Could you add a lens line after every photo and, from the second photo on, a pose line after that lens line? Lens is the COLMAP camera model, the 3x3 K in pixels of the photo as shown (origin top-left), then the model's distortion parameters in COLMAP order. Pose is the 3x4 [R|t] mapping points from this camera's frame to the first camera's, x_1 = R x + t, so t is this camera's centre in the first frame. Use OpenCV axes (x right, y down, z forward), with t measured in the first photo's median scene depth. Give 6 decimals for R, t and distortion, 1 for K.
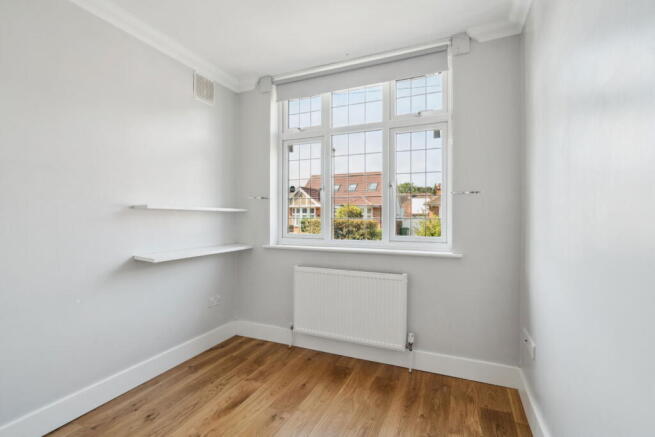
lens RADIAL K [[302.6, 0, 325.3], [0, 302.6, 217.9], [0, 0, 1]] dist [0.001110, 0.000285]
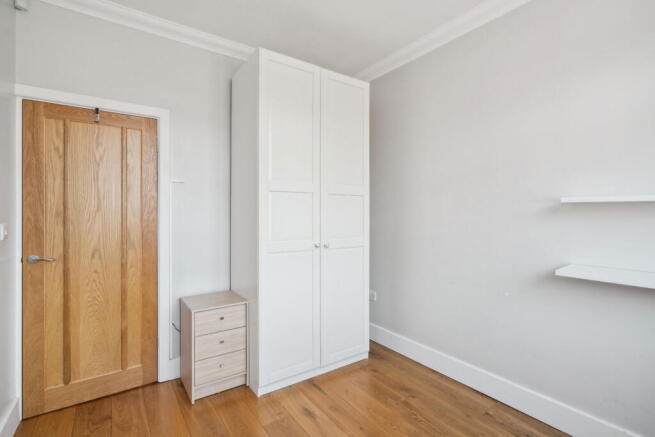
lens RADIAL K [[302.6, 0, 324.4], [0, 302.6, 218.5], [0, 0, 1]] dist [0.001110, 0.000285]
pose [[-0.521930, -0.003118, -0.852982, 0.413707], [-0.008233, 0.999965, 0.001383, 0.016145], [0.852948, 0.007745, -0.521938, 1.012263]]
